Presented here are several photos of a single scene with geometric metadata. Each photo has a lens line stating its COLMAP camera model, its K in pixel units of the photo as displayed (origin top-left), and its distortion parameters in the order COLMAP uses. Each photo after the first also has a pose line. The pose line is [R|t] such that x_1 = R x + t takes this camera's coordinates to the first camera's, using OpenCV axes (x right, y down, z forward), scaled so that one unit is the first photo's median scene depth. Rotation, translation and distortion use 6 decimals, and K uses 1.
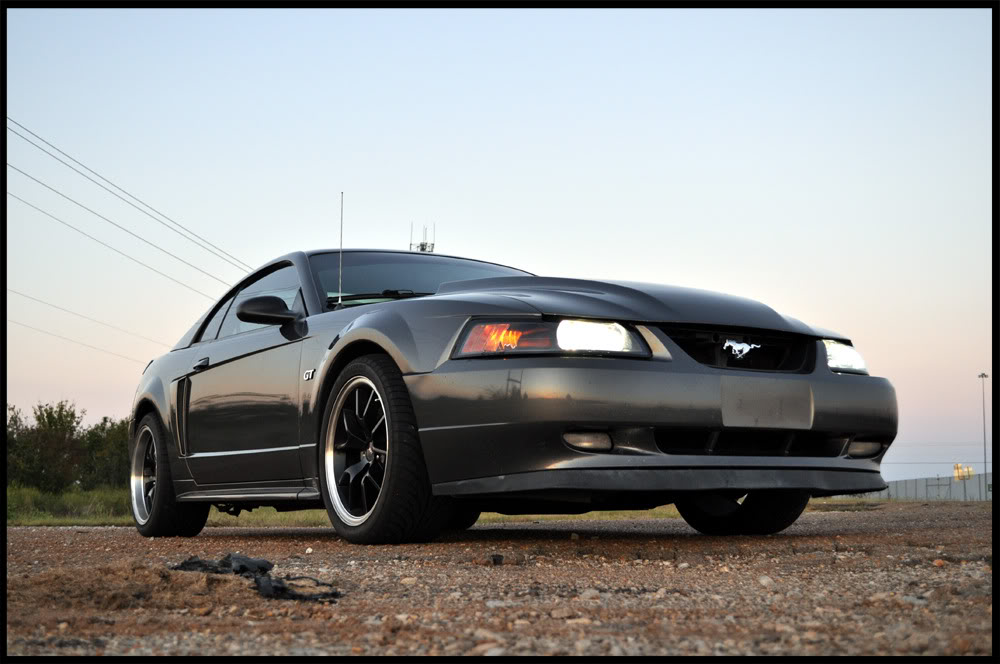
lens RADIAL K [[1290.4, 0, 501.5], [0, 1290.4, 333.2], [0, 0, 1]] dist [-0.034880, 0.000000]
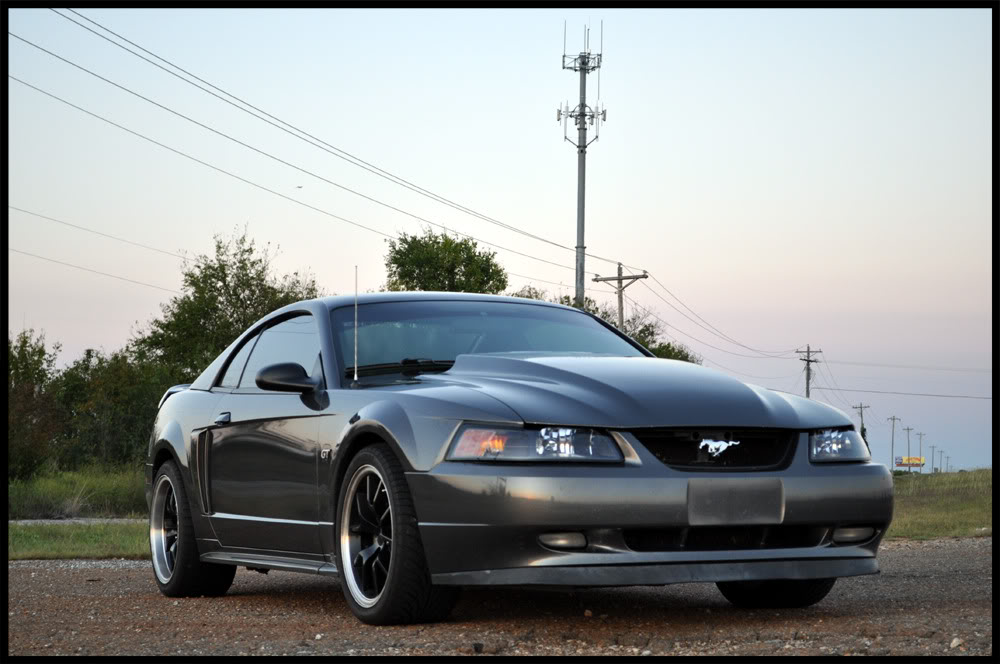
lens RADIAL K [[2153.5, 0, 499.5], [0, 2153.5, 332.2], [0, 0, 1]] dist [0.015611, 0.000000]
pose [[0.994132, -0.011803, -0.107527, 0.182068], [0.019195, 0.997502, 0.067976, -0.188797], [0.106456, -0.069641, 0.991876, -0.706395]]
